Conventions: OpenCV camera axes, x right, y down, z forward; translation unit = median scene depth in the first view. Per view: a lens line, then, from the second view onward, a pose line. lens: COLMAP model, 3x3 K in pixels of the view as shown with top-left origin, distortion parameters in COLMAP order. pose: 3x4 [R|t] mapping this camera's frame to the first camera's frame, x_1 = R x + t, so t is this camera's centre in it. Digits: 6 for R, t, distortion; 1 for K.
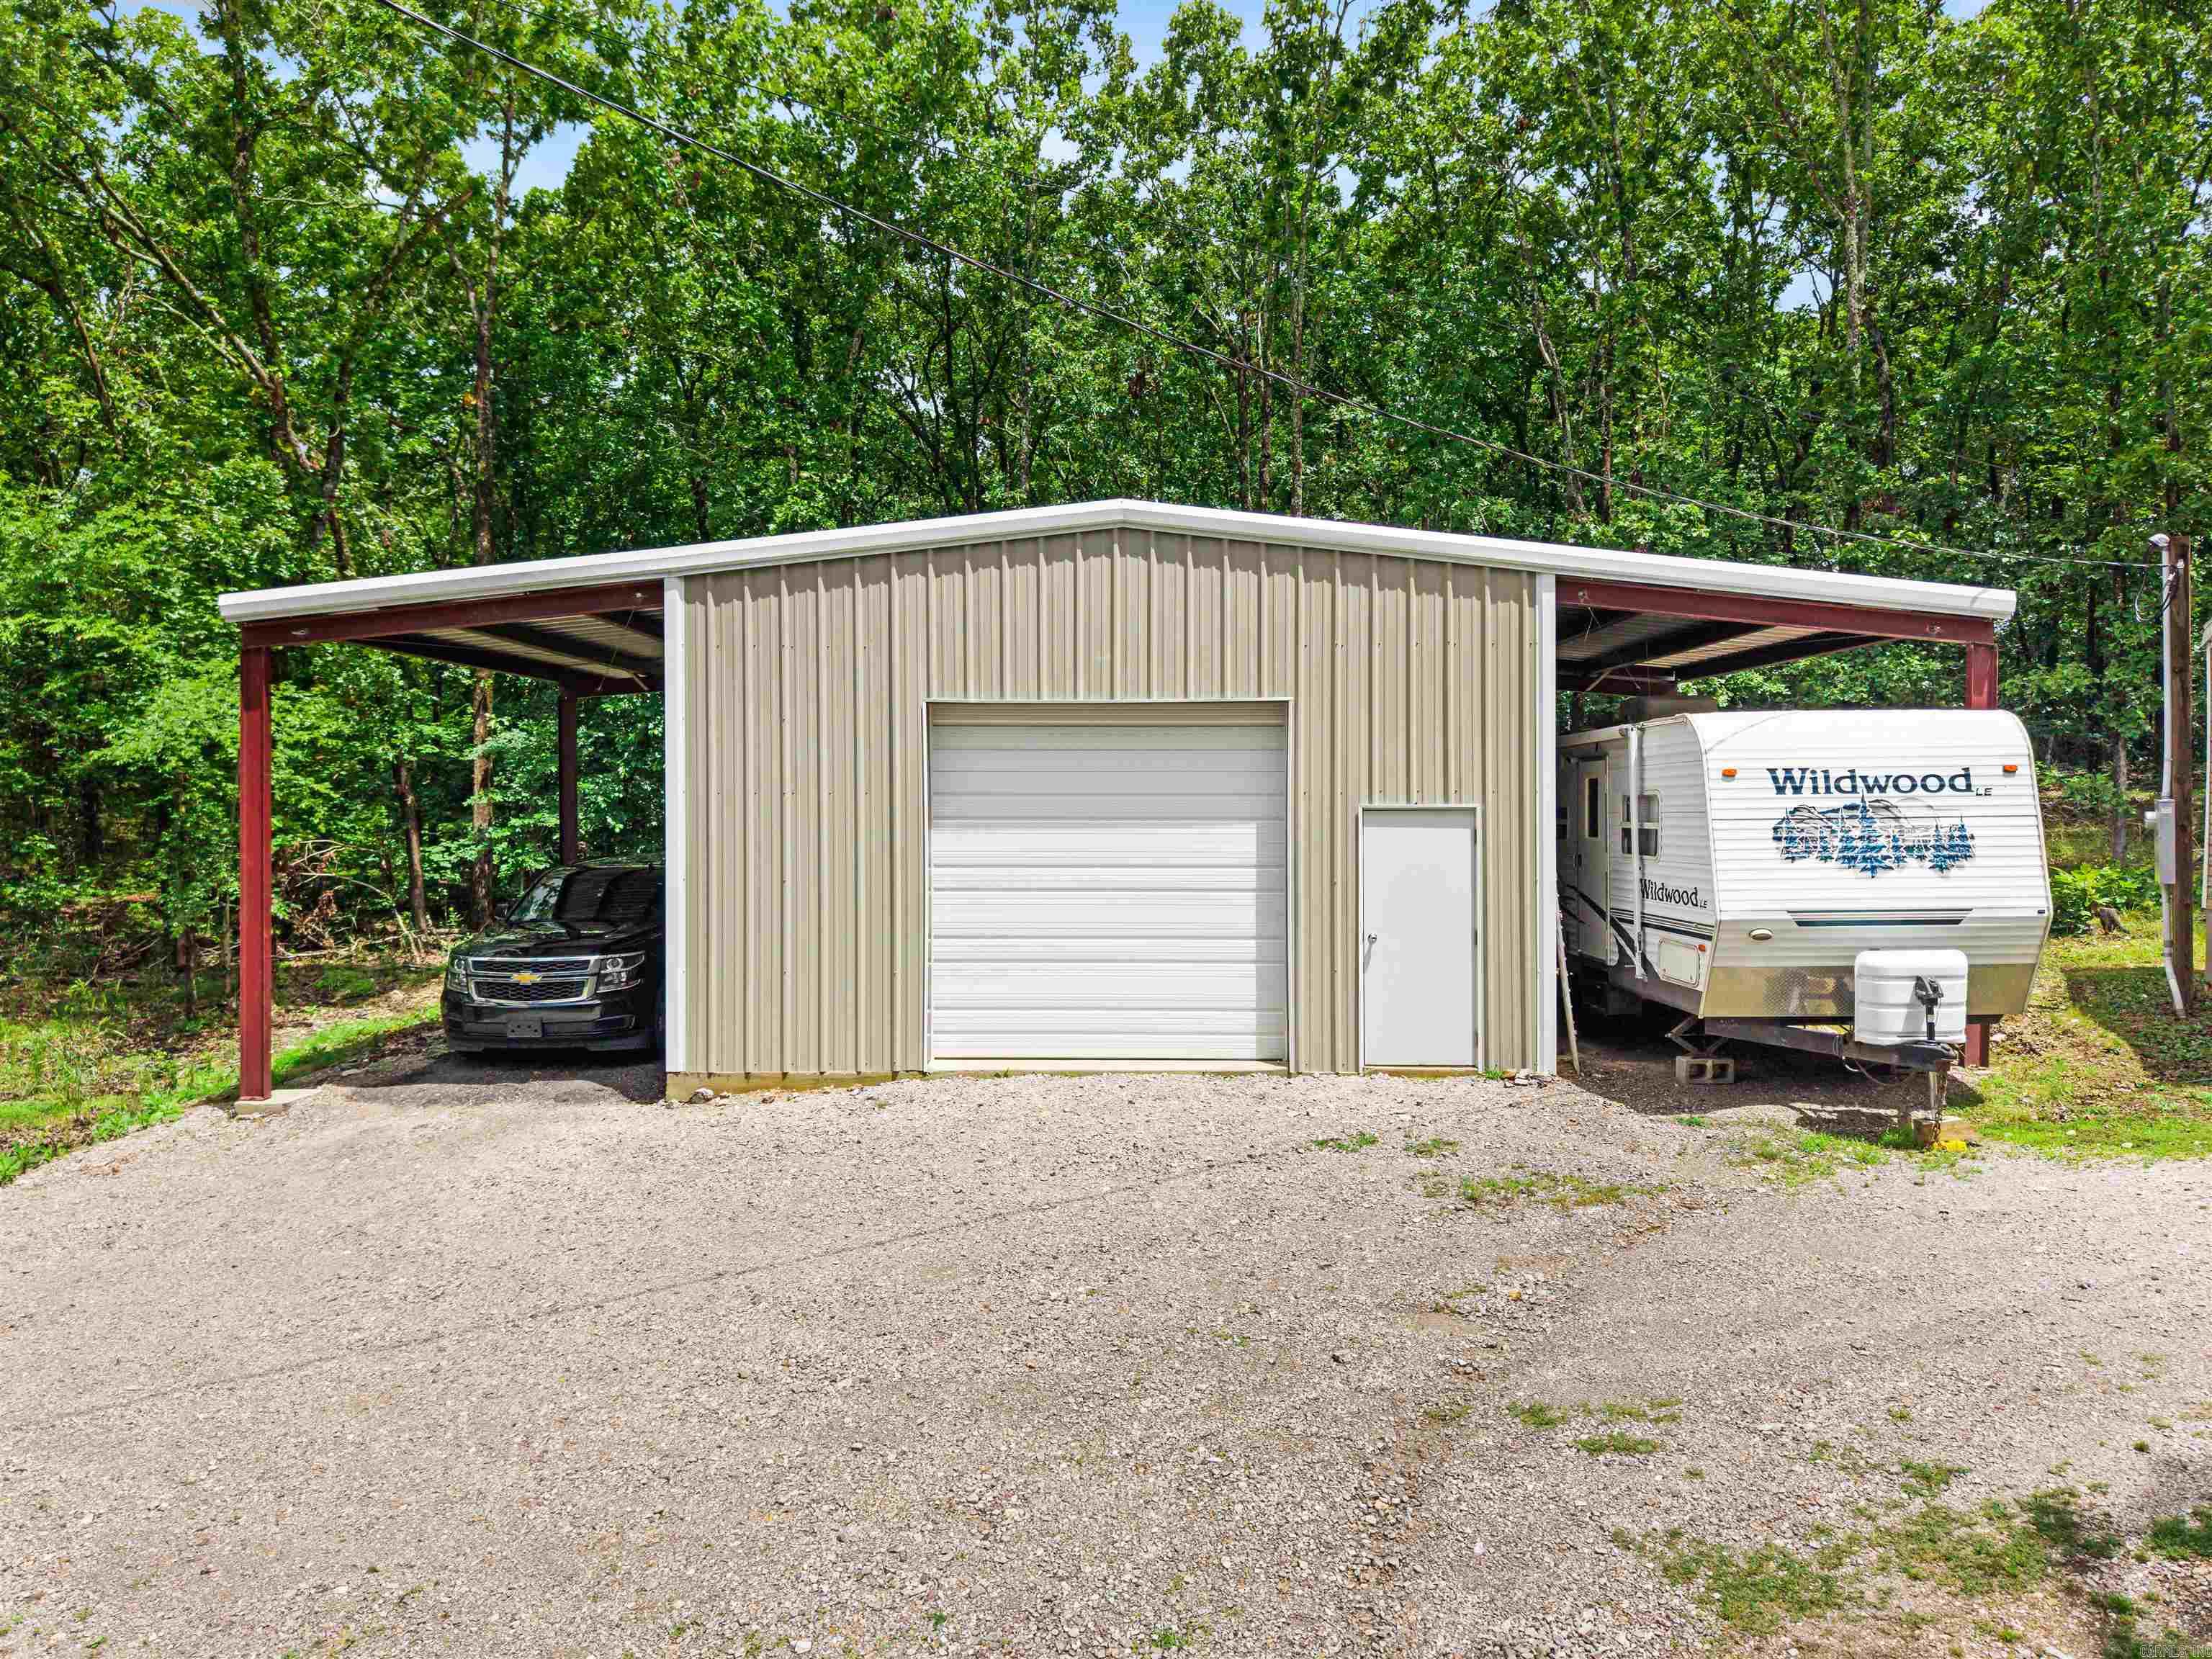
lens RADIAL K [[1473.4, 0, 1106.0], [0, 1473.4, 829.5], [0, 0, 1]] dist [-0.003640, -0.000231]
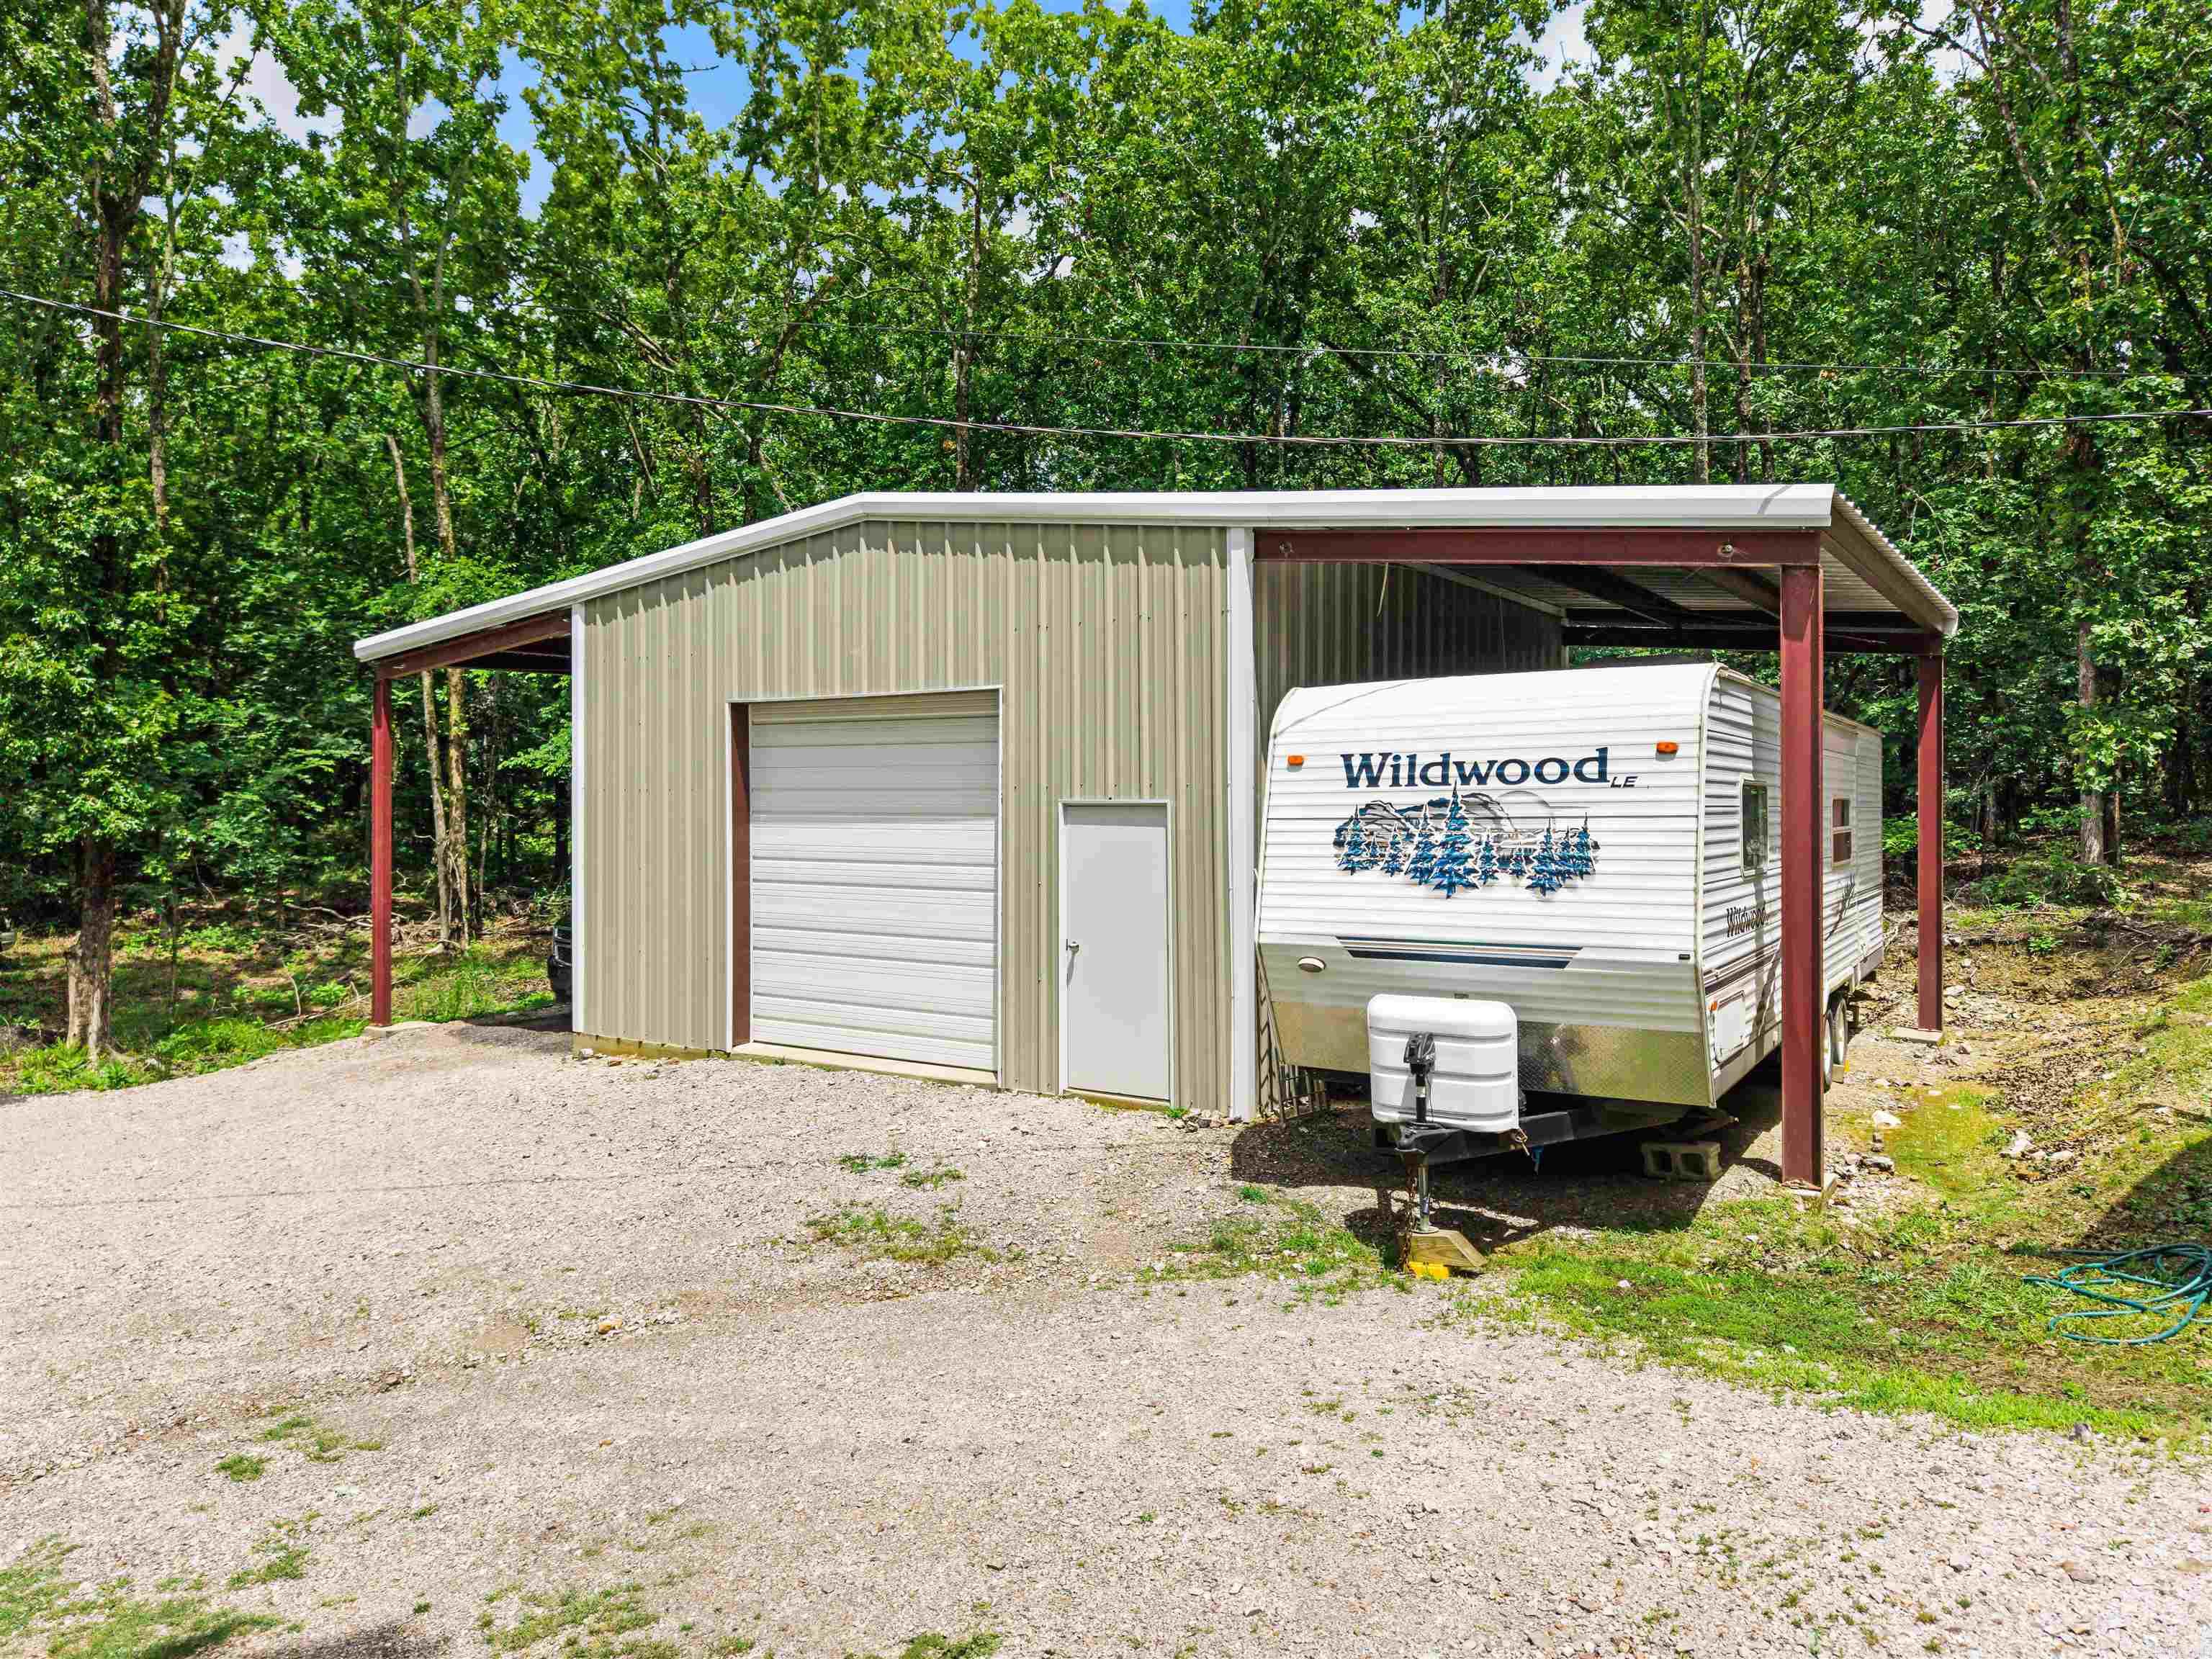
lens RADIAL K [[1481.7, 0, 1104.4], [0, 1481.7, 795.2], [0, 0, 1]] dist [0.005522, -0.003516]
pose [[0.847935, -0.002152, -0.530096, 0.761836], [-0.007091, 0.999856, -0.015401, -0.006528], [0.530053, 0.016818, 0.847798, 0.265247]]
